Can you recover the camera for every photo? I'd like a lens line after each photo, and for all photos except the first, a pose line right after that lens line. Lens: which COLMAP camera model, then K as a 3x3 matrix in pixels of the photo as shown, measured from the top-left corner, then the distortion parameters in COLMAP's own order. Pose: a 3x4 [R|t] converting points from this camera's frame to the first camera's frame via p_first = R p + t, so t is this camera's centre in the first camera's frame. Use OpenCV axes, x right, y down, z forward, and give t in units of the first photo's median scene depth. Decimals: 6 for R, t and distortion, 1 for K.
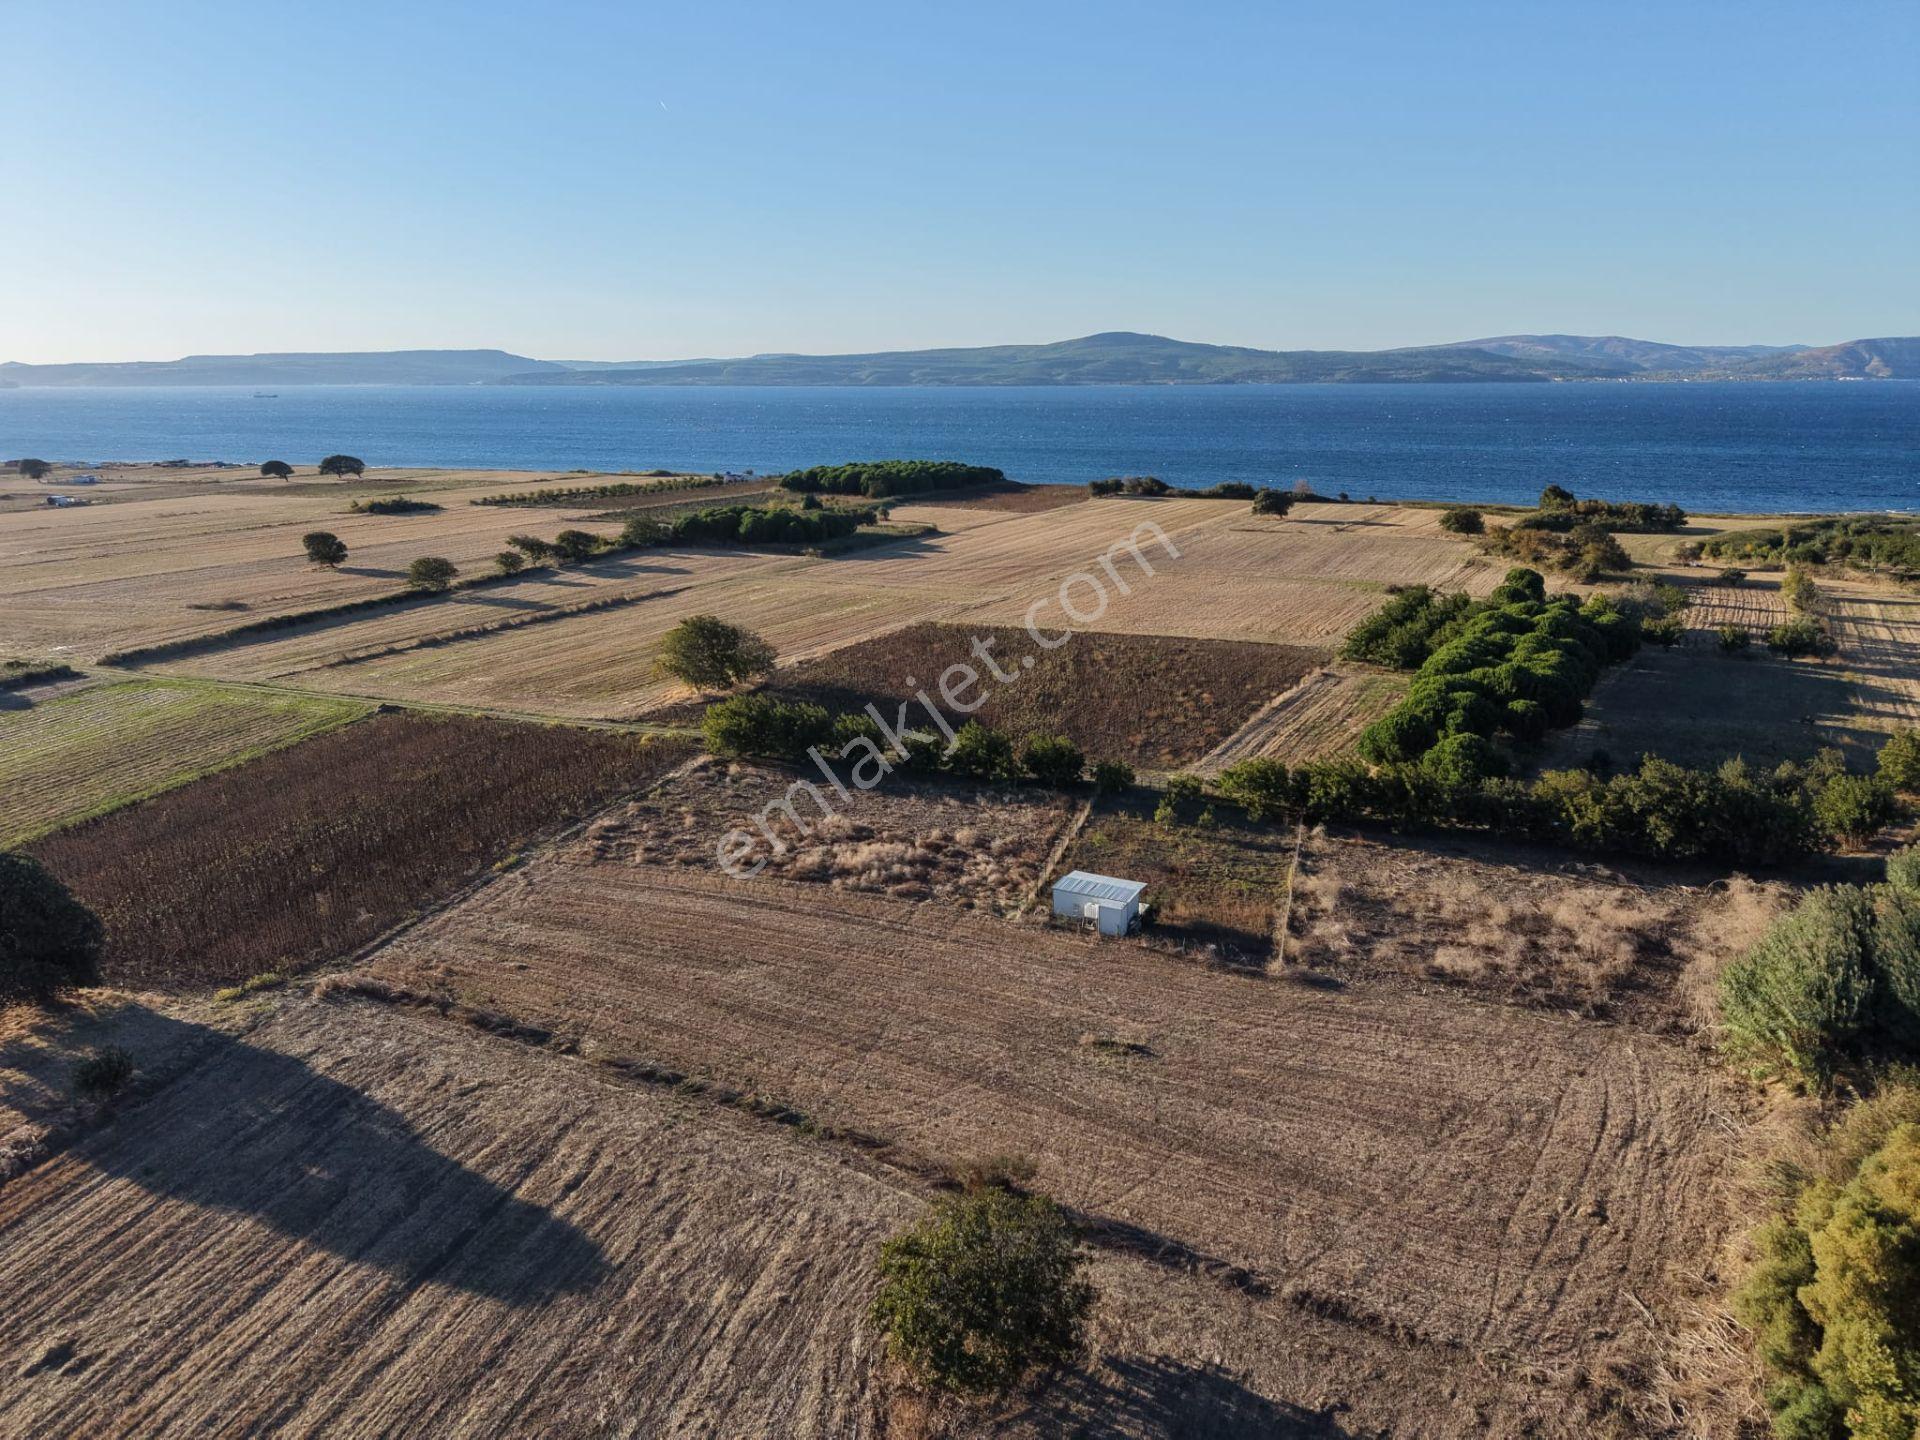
lens RADIAL K [[1277.3, 0, 960.0], [0, 1277.3, 720.0], [0, 0, 1]] dist [0.061080, -0.082861]
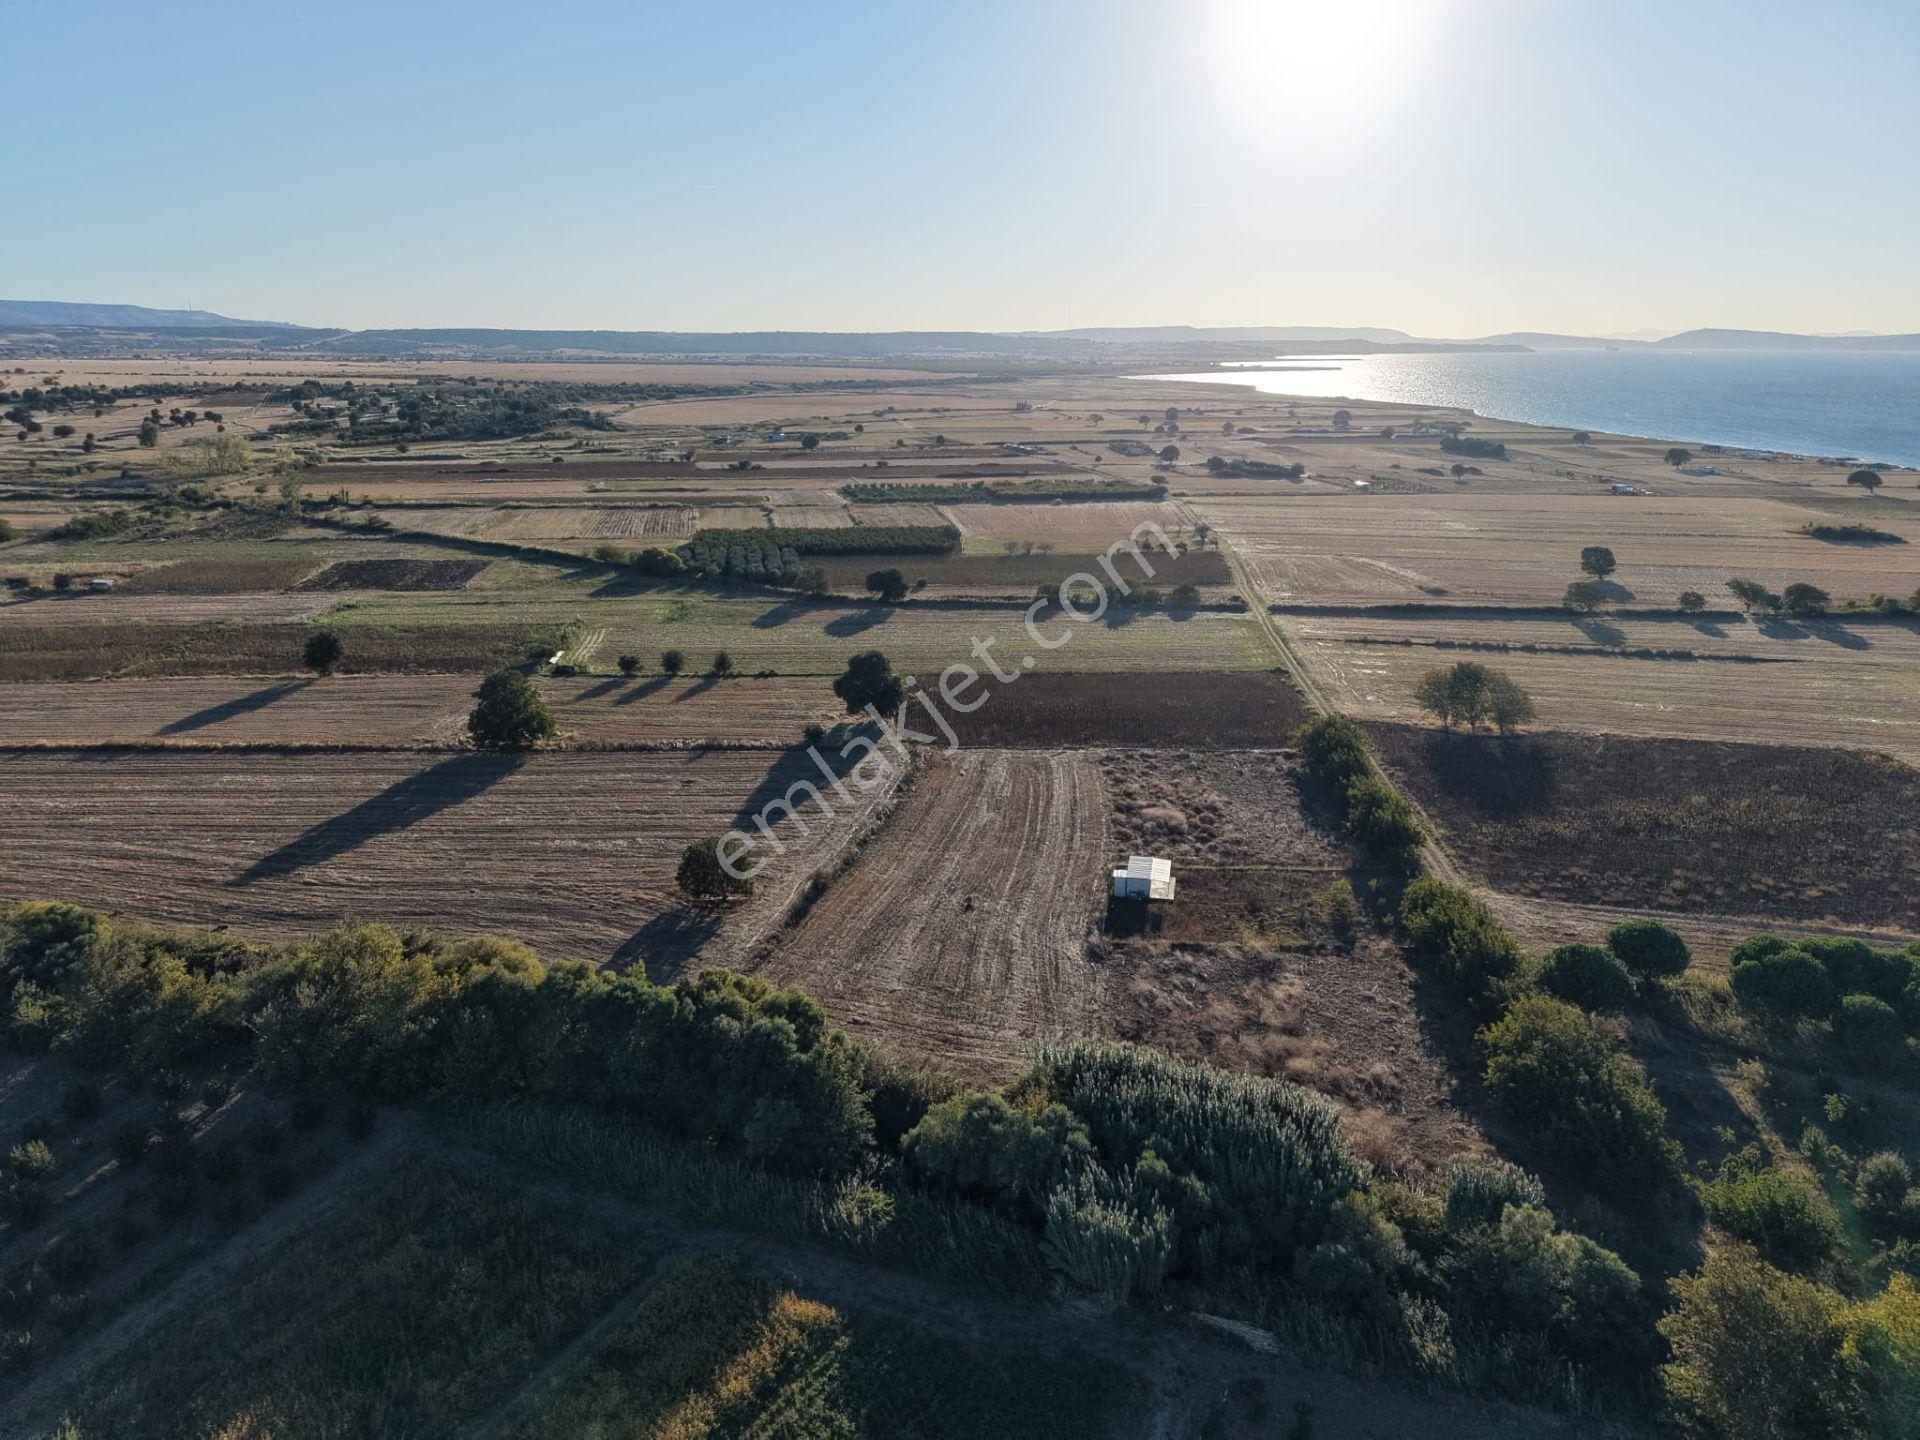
lens RADIAL K [[1277.3, 0, 960.0], [0, 1277.3, 720.0], [0, 0, 1]] dist [0.061080, -0.082861]
pose [[0.273029, 0.275892, -0.921596, 0.985879], [-0.250639, 0.945309, 0.208738, -0.203329], [0.928782, 0.173996, 0.327246, 0.225980]]
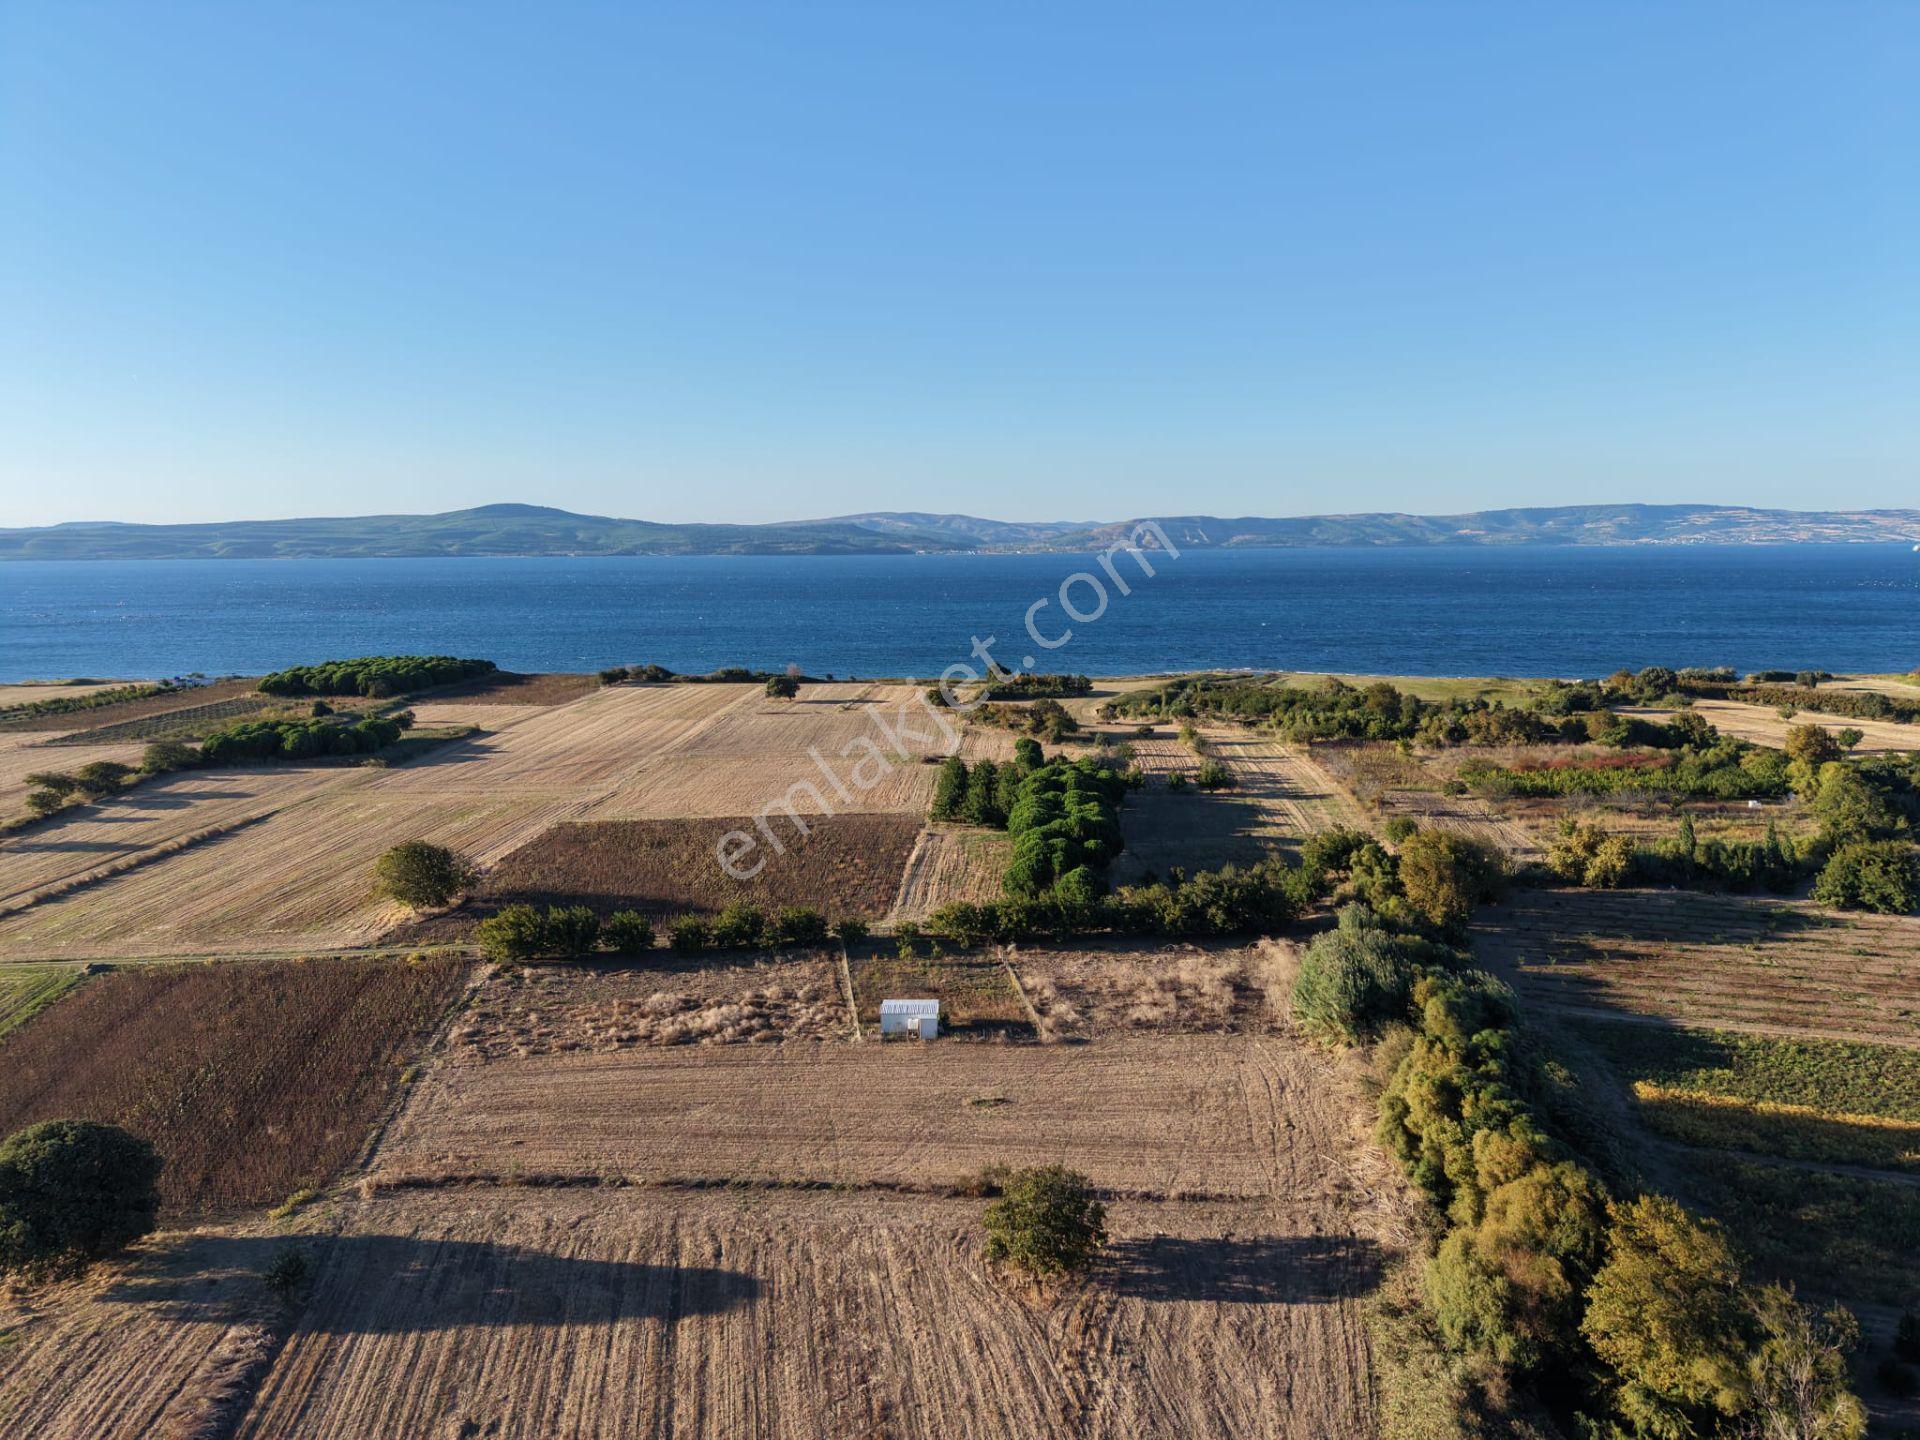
lens RADIAL K [[1279.0, 0, 961.4], [0, 1279.0, 698.9], [0, 0, 1]] dist [0.052615, -0.059115]
pose [[0.897155, -0.054990, 0.438279, -0.323719], [0.116473, 0.986556, -0.114638, -0.025647], [-0.426083, 0.153896, 0.891498, -0.242330]]
